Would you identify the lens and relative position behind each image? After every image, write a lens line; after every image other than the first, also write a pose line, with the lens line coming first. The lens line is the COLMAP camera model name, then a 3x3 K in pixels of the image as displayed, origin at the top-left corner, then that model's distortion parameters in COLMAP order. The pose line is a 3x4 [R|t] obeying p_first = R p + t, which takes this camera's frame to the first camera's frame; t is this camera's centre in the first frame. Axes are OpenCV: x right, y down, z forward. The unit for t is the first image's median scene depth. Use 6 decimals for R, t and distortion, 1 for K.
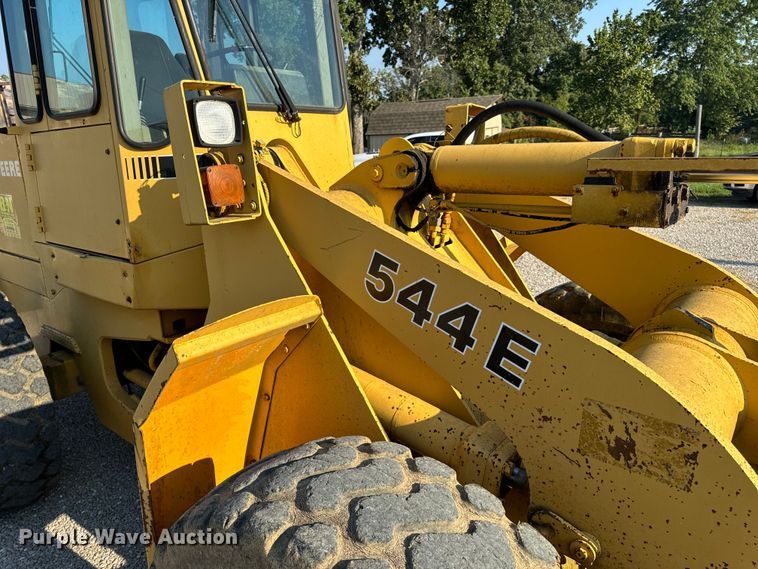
lens RADIAL K [[543.5, 0, 373.1], [0, 543.5, 286.6], [0, 0, 1]] dist [0.055181, -0.068919]
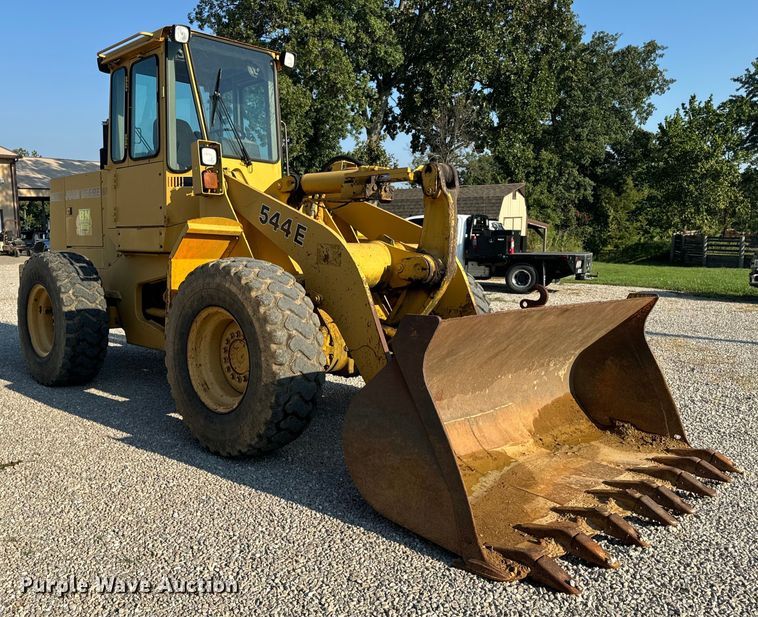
lens RADIAL K [[679.1, 0, 308.1], [0, 679.1, 318.7], [0, 0, 1]] dist [0.088858, -0.113053]
pose [[0.988317, 0.061262, -0.139557, 0.129593], [-0.080594, 0.987234, -0.137378, 0.166056], [0.129359, 0.147021, 0.980638, -0.384199]]
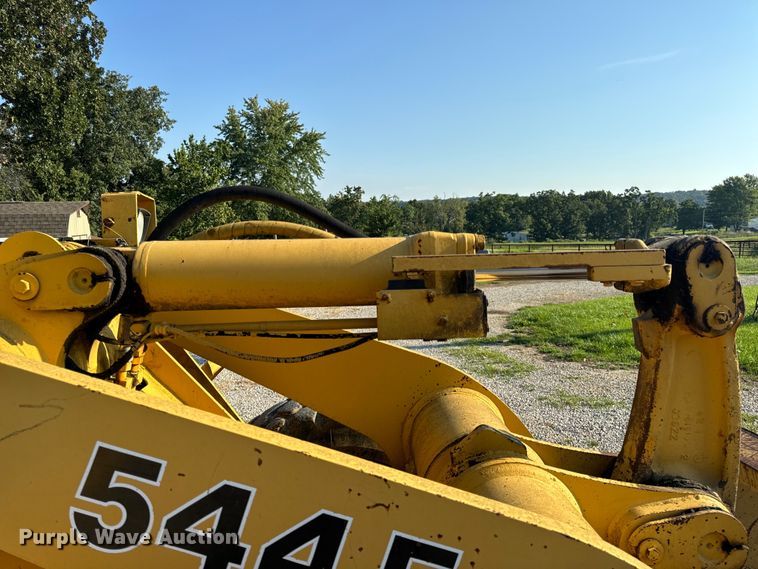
lens RADIAL K [[536.1, 0, 380.2], [0, 536.1, 289.7], [0, 0, 1]] dist [0.082703, -0.125301]
pose [[0.750490, -0.045565, 0.659309, -0.021321], [0.167898, 0.978035, -0.123526, -0.017854], [-0.639198, 0.203402, 0.741656, 0.084458]]
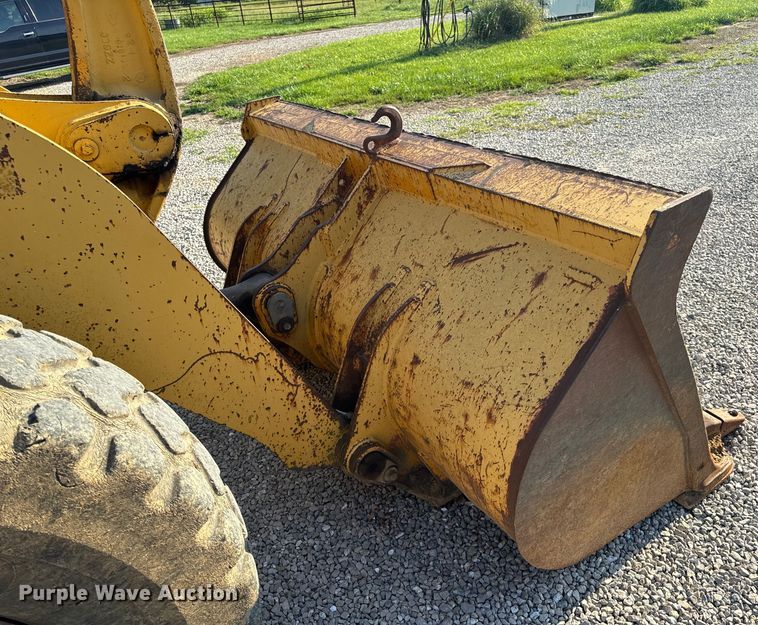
lens RADIAL K [[585.0, 0, 410.7], [0, 585.0, 313.9], [0, 0, 1]] dist [0.113563, -0.175441]
pose [[0.307764, -0.463663, 0.830842, -0.026101], [0.321419, 0.872556, 0.367881, 0.053016], [-0.895529, 0.153827, 0.417571, -0.003776]]
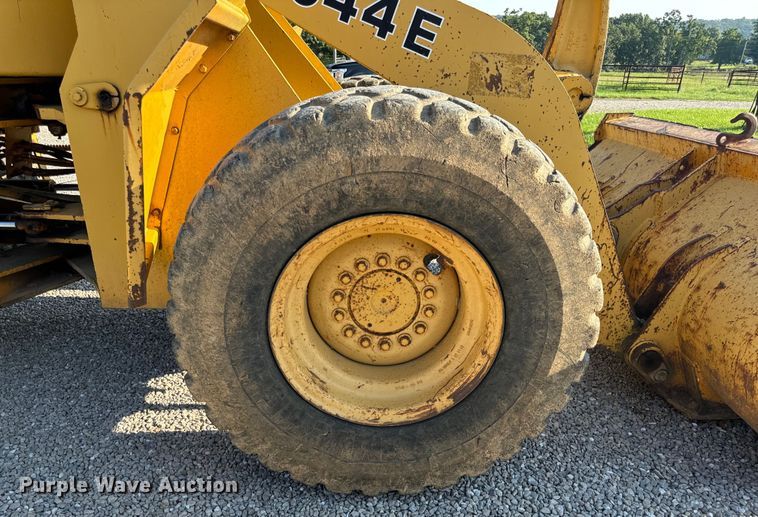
lens RADIAL K [[536.3, 0, 380.3], [0, 536.3, 286.1], [0, 0, 1]] dist [0.045487, -0.044128]
pose [[0.762463, -0.204107, 0.613996, -0.132051], [0.125297, 0.977556, 0.169369, 0.082406], [-0.634784, -0.052206, 0.770924, -0.008791]]
